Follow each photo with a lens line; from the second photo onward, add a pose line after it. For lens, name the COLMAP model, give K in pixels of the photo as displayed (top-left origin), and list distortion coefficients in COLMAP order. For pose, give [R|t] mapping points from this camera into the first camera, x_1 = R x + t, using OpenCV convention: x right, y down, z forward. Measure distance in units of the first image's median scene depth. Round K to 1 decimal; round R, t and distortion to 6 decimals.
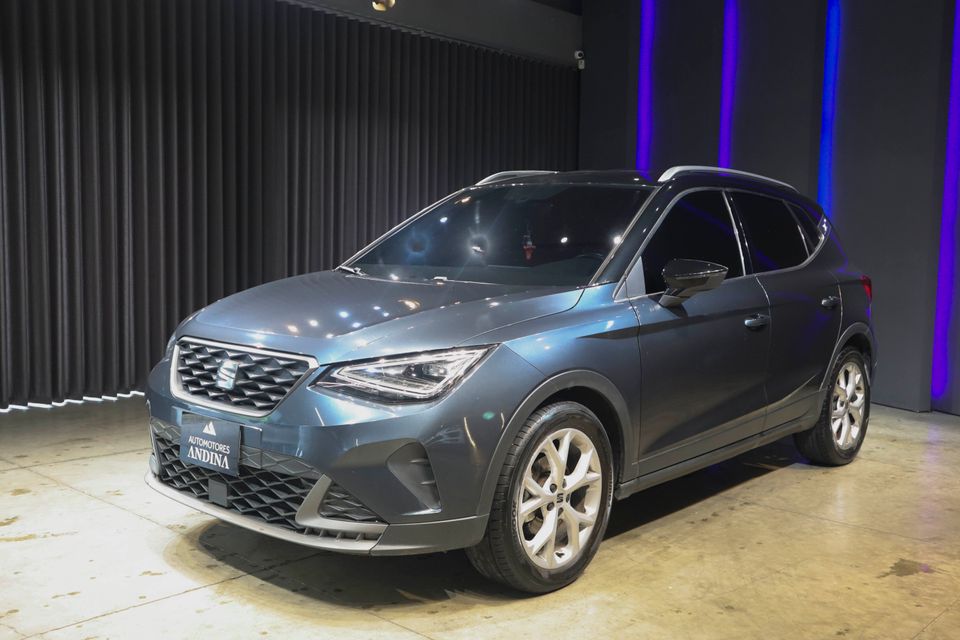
lens RADIAL K [[972.7, 0, 480.0], [0, 972.7, 320.0], [0, 0, 1]] dist [-0.007030, 0.003319]
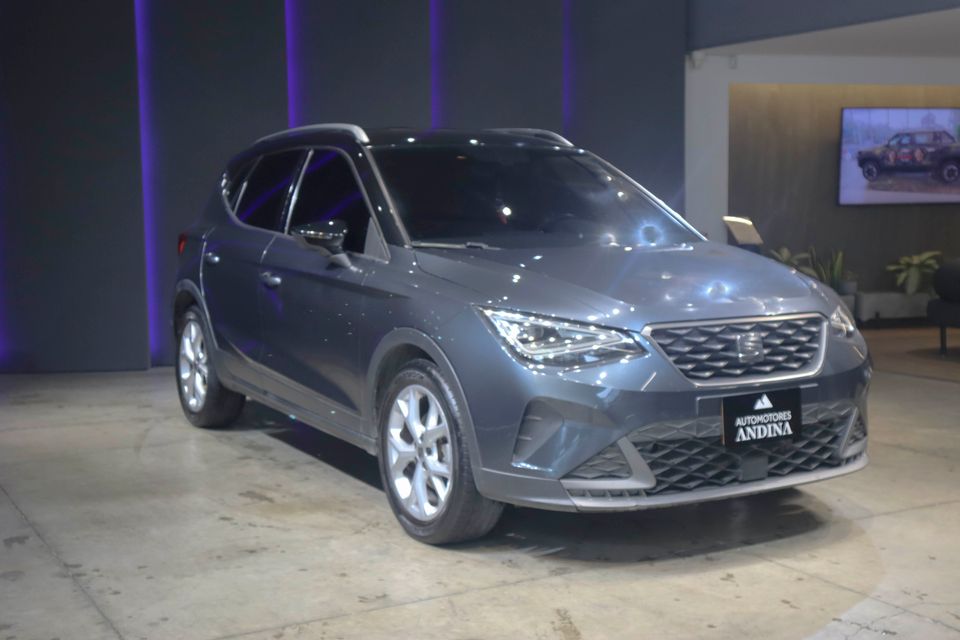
lens RADIAL K [[1277.0, 0, 480.0], [0, 1277.0, 320.0], [0, 0, 1]] dist [0.003254, 0.068507]
pose [[0.293507, -0.120529, 0.948328, -1.612480], [0.096990, 0.990655, 0.095890, -0.126464], [-0.951024, 0.063834, 0.302454, 0.890005]]
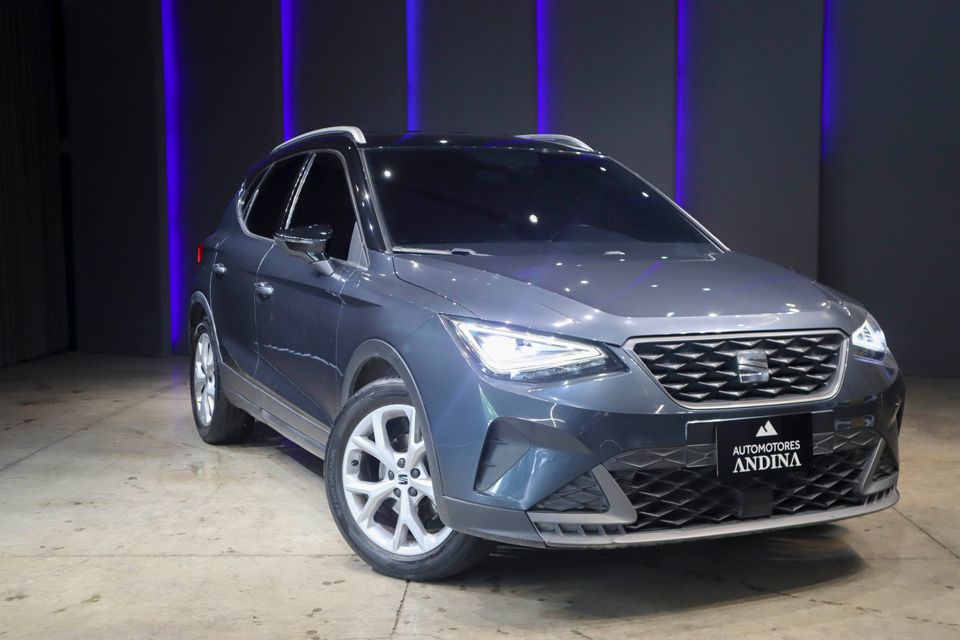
lens RADIAL K [[1249.8, 0, 480.0], [0, 1249.8, 317.9], [0, 0, 1]] dist [-0.008092, -0.005324]
pose [[0.372866, -0.092456, 0.923268, -1.416224], [0.089106, 0.993993, 0.063553, -0.082285], [-0.923597, 0.058572, 0.378864, 0.821091]]
